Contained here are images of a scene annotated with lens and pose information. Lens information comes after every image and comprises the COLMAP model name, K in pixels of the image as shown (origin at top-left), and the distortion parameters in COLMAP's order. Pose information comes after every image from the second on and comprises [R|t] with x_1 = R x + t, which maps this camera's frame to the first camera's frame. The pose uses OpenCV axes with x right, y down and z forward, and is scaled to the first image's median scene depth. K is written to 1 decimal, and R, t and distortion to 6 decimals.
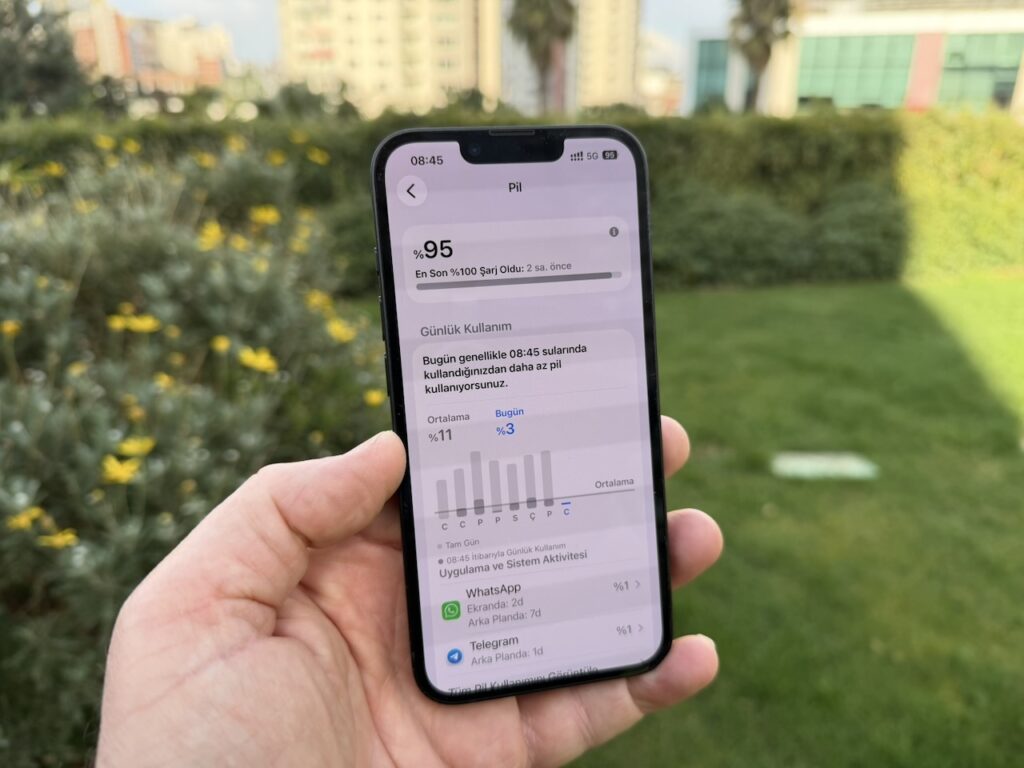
lens RADIAL K [[786.8, 0, 516.5], [0, 786.8, 390.4], [0, 0, 1]] dist [-0.037395, 0.002492]
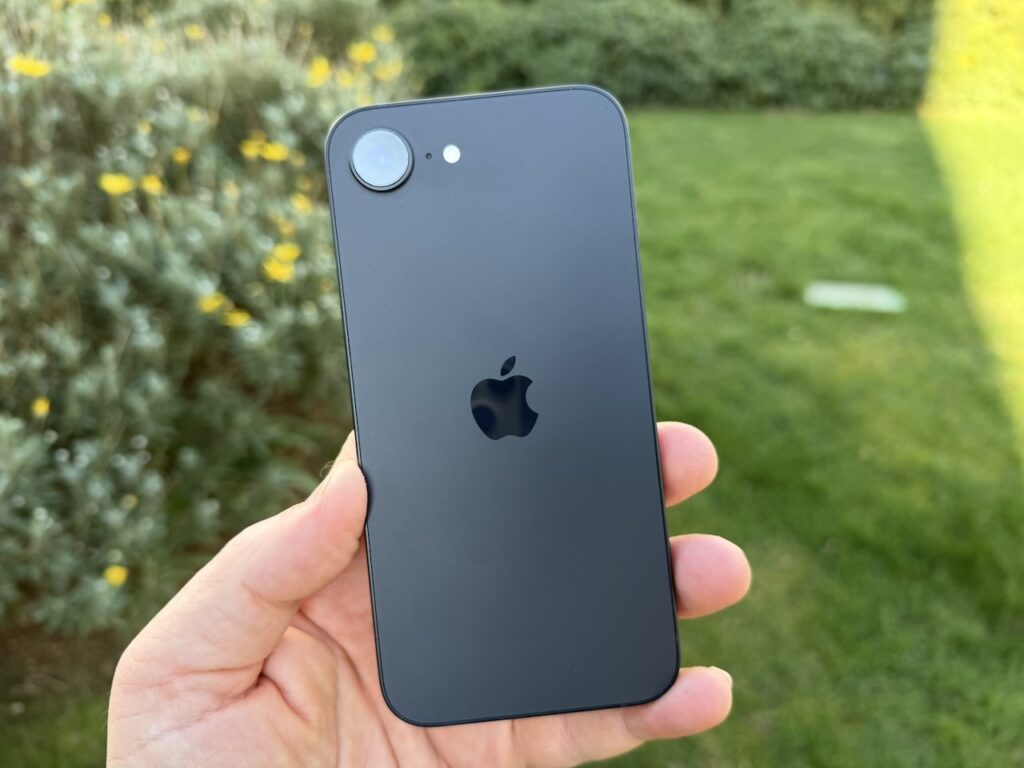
lens RADIAL K [[786.8, 0, 516.5], [0, 786.8, 390.4], [0, 0, 1]] dist [-0.037395, 0.002492]
pose [[0.996580, 0.059340, -0.057510, -0.001414], [-0.044313, 0.971180, 0.234192, -0.016490], [0.069749, -0.230842, 0.970488, -0.168399]]
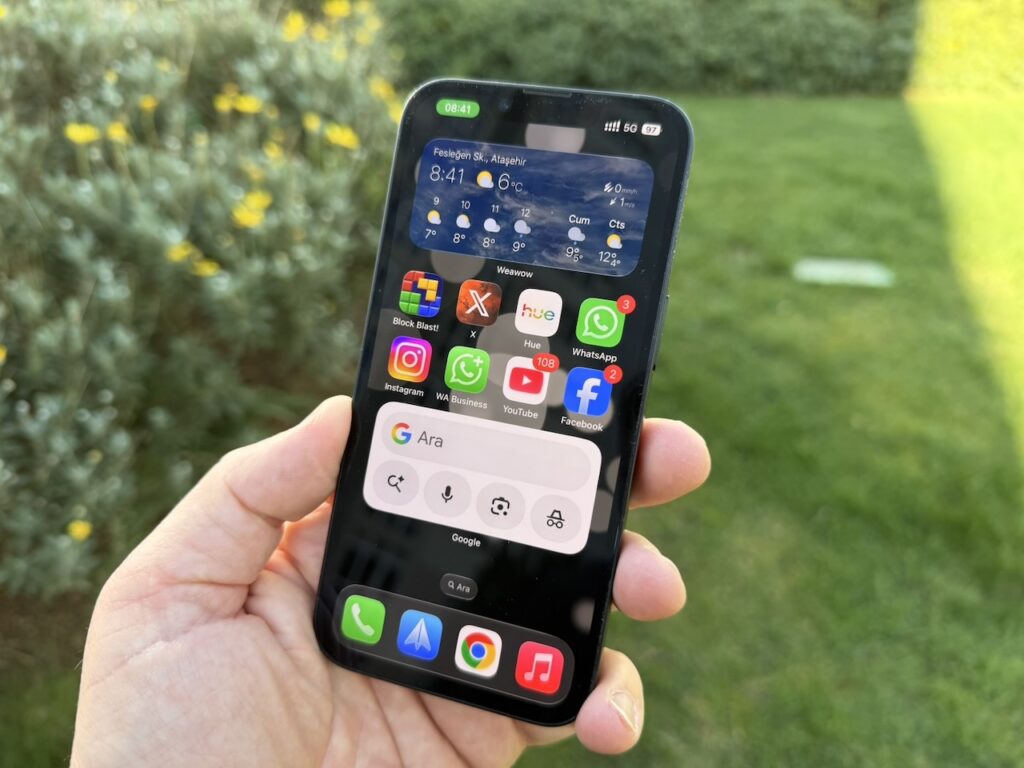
lens RADIAL K [[786.8, 0, 516.5], [0, 786.8, 390.4], [0, 0, 1]] dist [-0.037395, 0.002492]
pose [[0.997784, 0.049488, -0.044473, 0.005831], [-0.037629, 0.970971, 0.236218, 0.026934], [0.054872, -0.234021, 0.970682, -0.154161]]
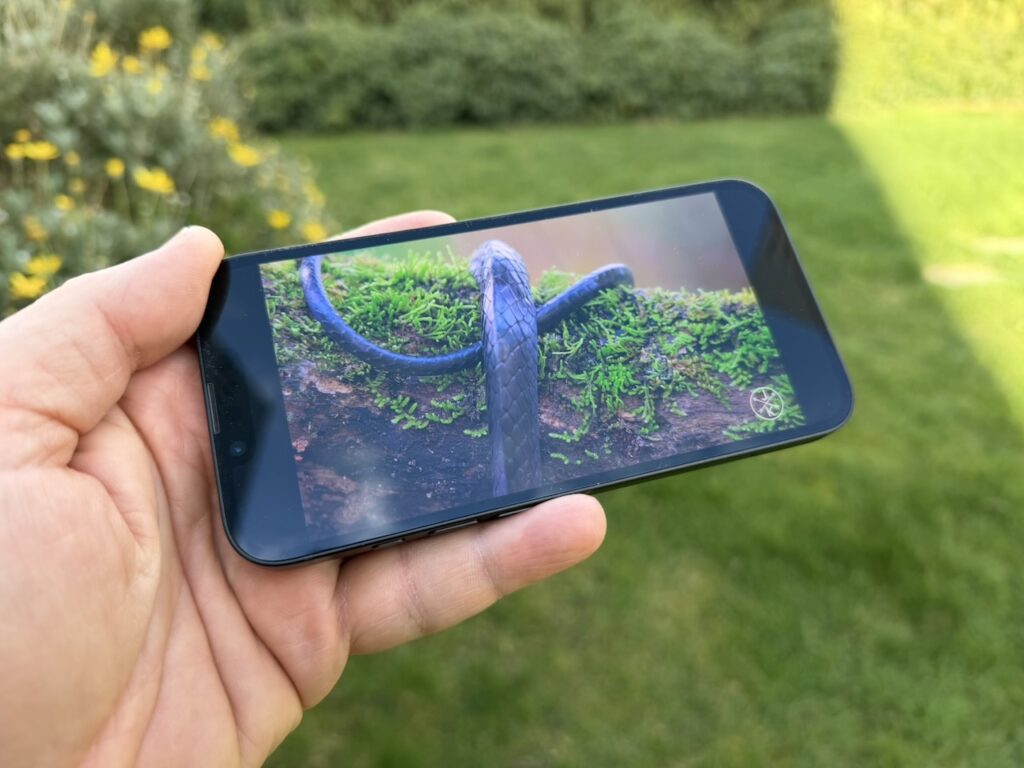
lens RADIAL K [[787.6, 0, 514.7], [0, 787.6, 390.9], [0, 0, 1]] dist [-0.041690, 0.007185]
pose [[0.997746, -0.028104, 0.060939, 0.041588], [0.015754, 0.980798, 0.194391, 0.022286], [-0.065232, -0.192993, 0.979029, -0.053245]]
